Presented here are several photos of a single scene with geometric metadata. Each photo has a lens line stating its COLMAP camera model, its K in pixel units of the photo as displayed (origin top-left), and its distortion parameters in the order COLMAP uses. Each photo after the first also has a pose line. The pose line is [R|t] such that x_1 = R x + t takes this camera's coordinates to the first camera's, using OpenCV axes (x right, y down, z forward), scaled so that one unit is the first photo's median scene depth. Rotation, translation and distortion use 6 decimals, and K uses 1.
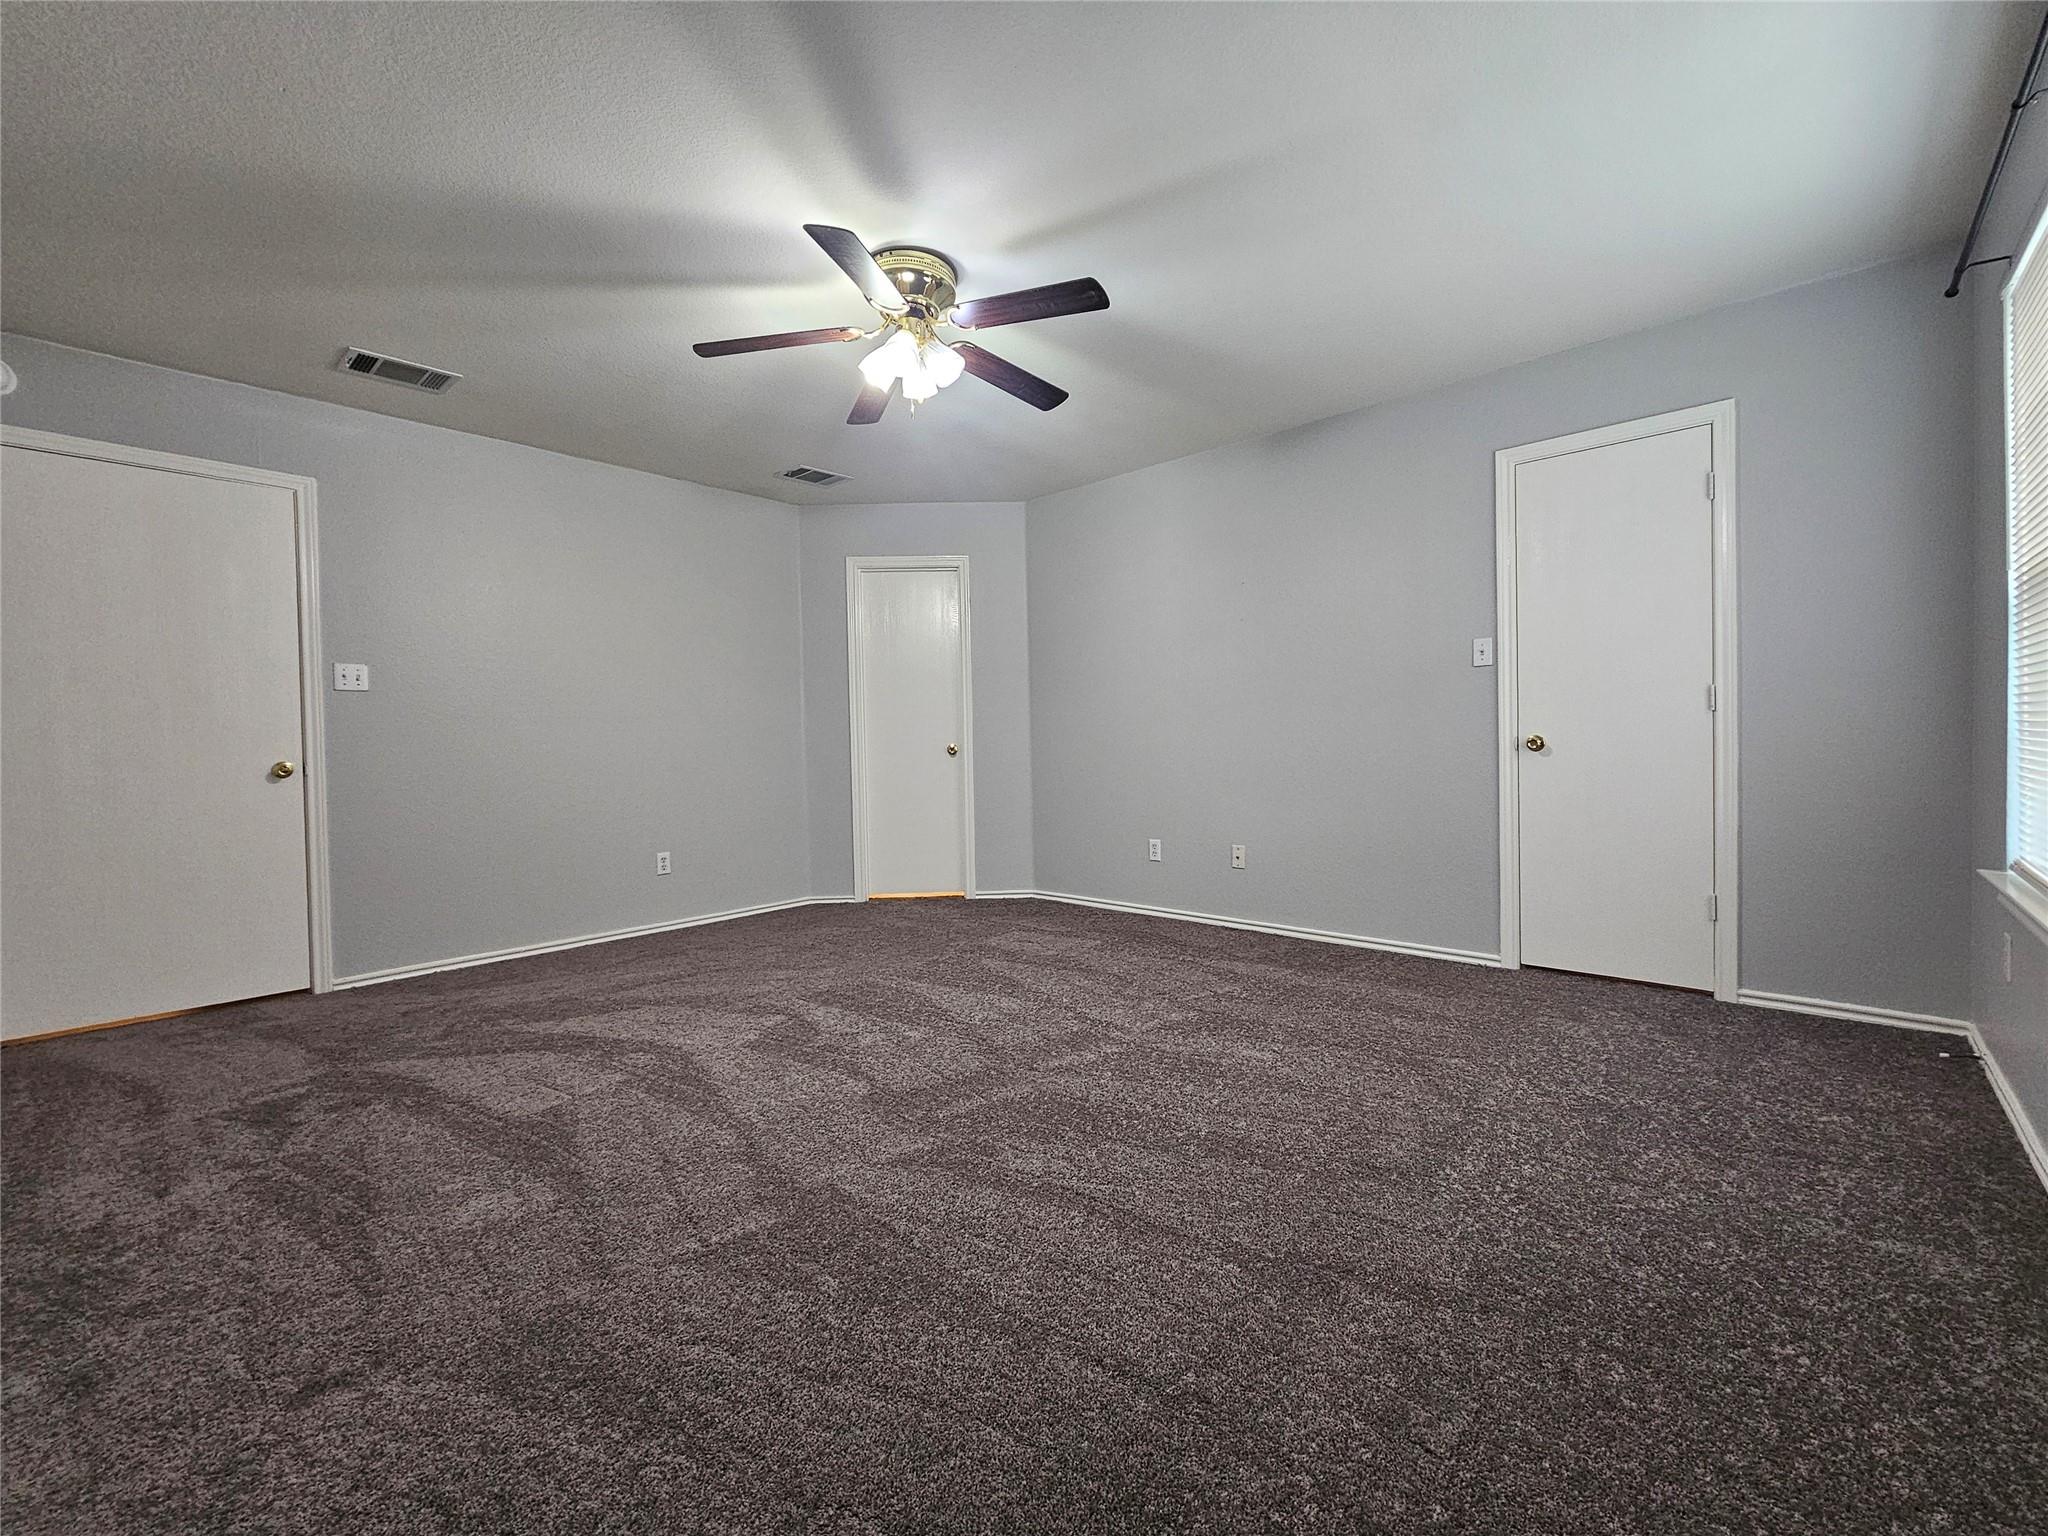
lens RADIAL K [[840.6, 0, 1023.5], [0, 840.6, 758.2], [0, 0, 1]] dist [-0.003480, 0.000533]
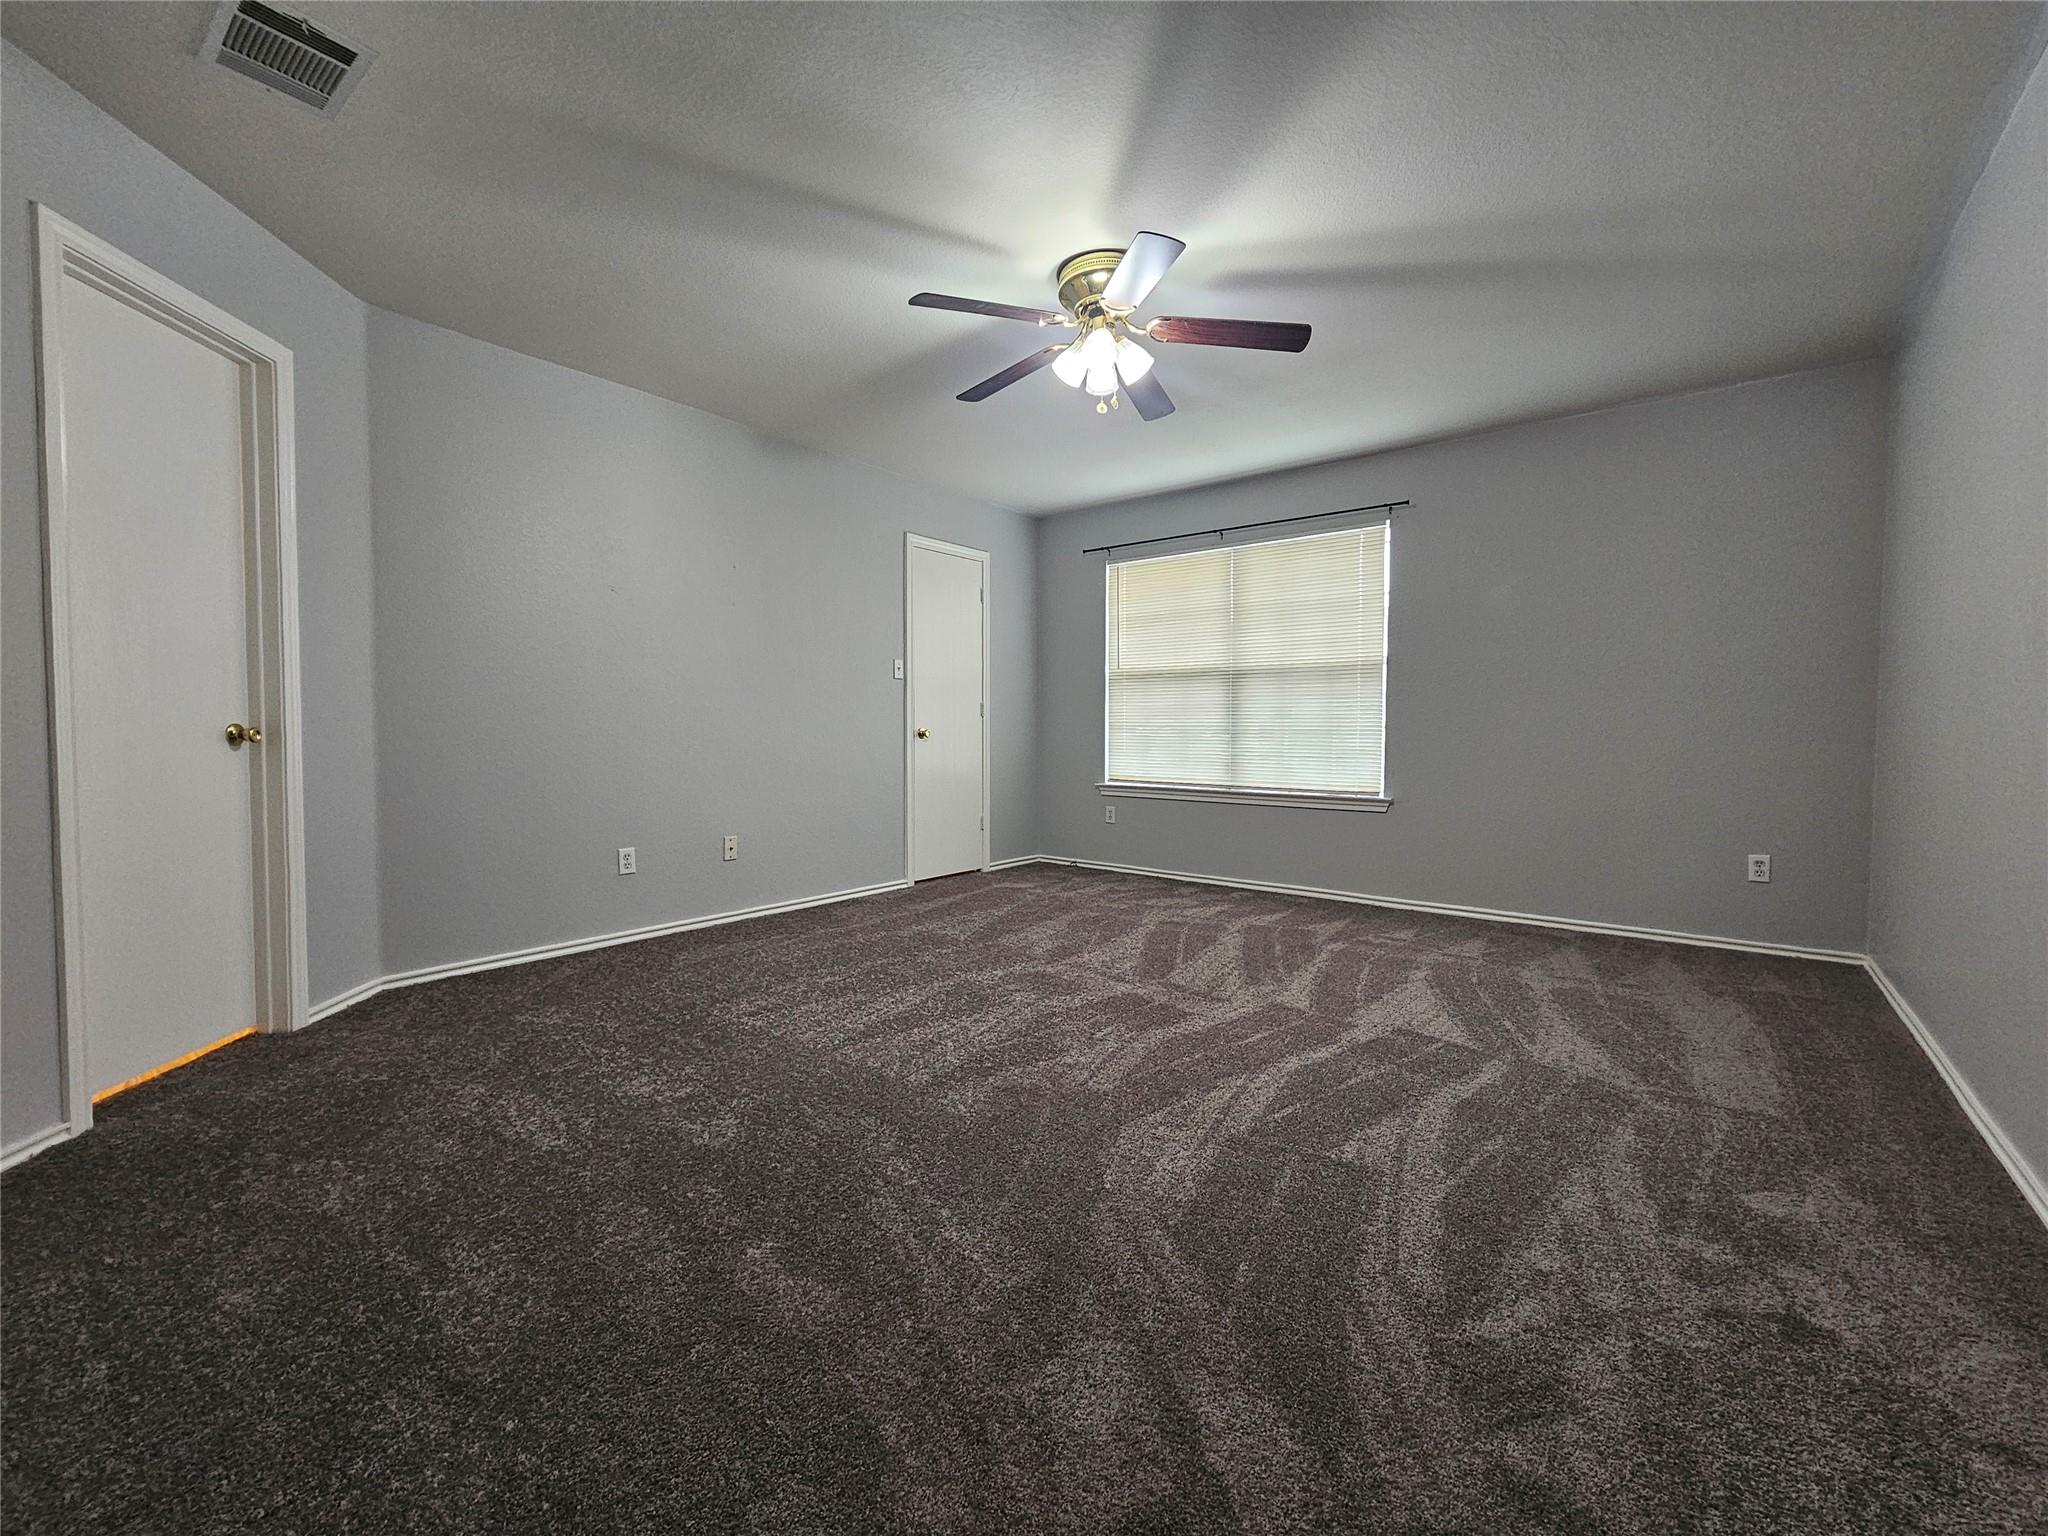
lens RADIAL K [[840.6, 0, 1023.5], [0, 840.6, 758.2], [0, 0, 1]] dist [-0.003480, 0.000533]
pose [[-0.064816, -0.018065, 0.997734, -0.897631], [0.014635, 0.999711, 0.019051, 0.000708], [-0.997790, 0.015836, -0.064533, 0.891221]]
